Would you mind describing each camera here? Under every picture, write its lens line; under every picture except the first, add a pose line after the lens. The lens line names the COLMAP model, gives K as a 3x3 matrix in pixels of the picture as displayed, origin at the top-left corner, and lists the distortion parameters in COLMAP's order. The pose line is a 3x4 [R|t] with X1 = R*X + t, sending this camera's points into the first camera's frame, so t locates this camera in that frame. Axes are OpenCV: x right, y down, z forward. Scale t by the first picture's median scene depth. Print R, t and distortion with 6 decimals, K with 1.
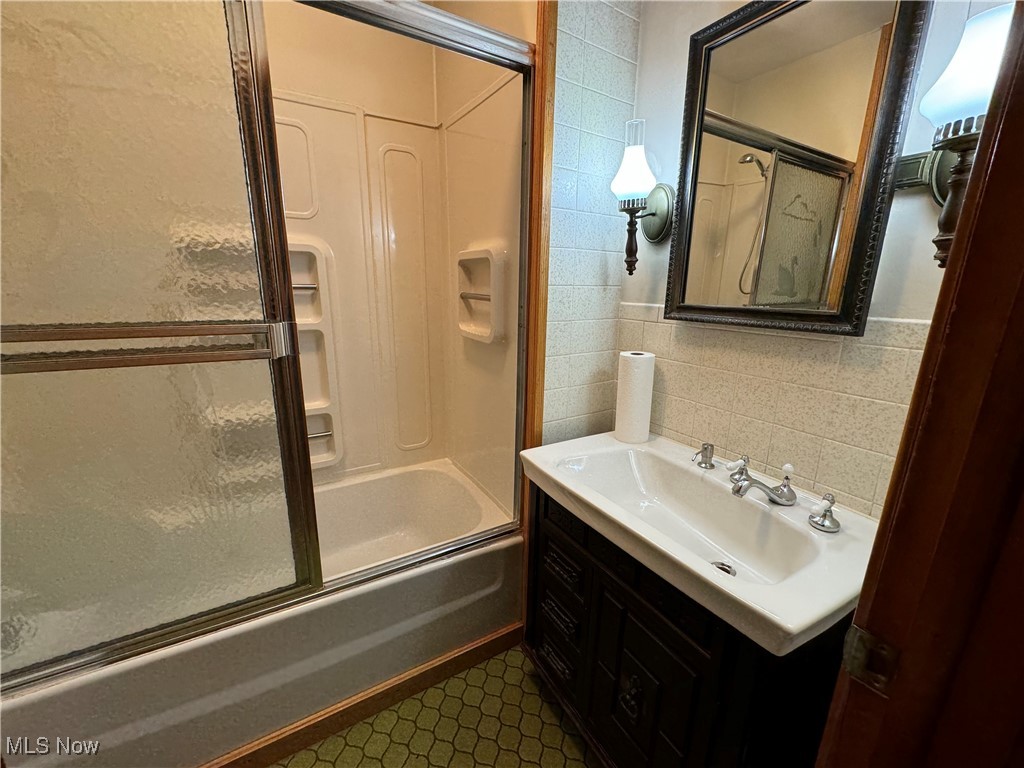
lens RADIAL K [[413.6, 0, 504.9], [0, 413.6, 386.3], [0, 0, 1]] dist [-0.001435, -0.000147]
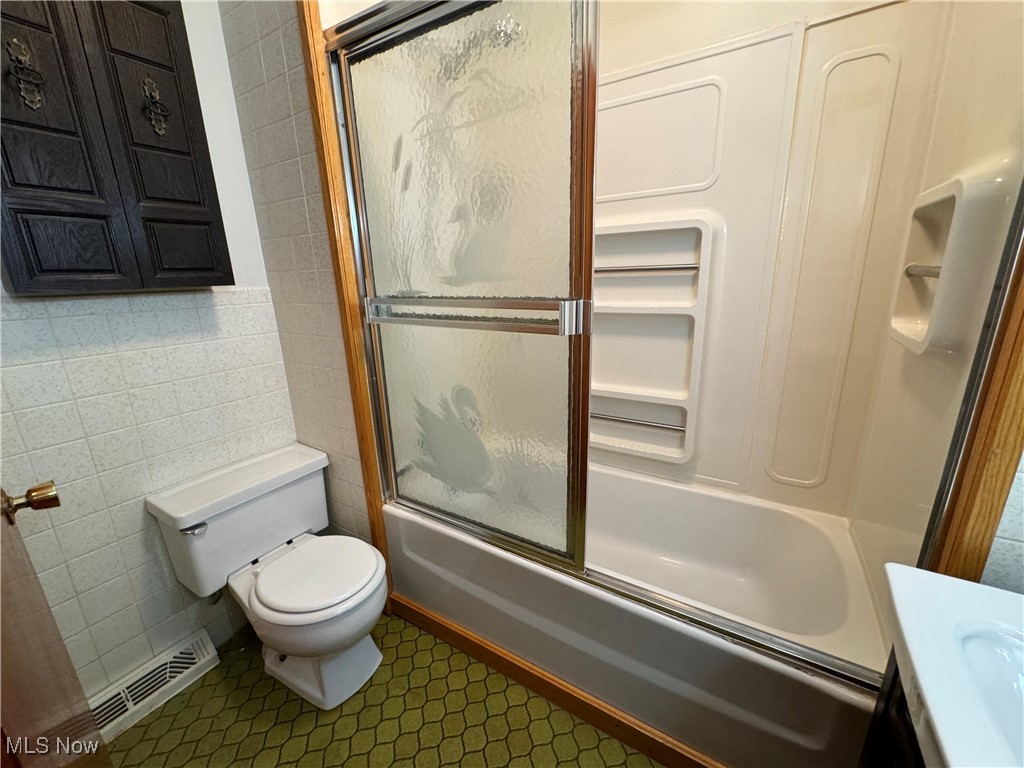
lens RADIAL K [[413.6, 0, 508.7], [0, 413.6, 383.5], [0, 0, 1]] dist [-0.001435, -0.000147]
pose [[0.465557, 0.200542, -0.861997, 0.184131], [-0.177591, 0.975347, 0.130997, -0.039426], [0.867016, 0.092096, 0.489694, 0.243999]]
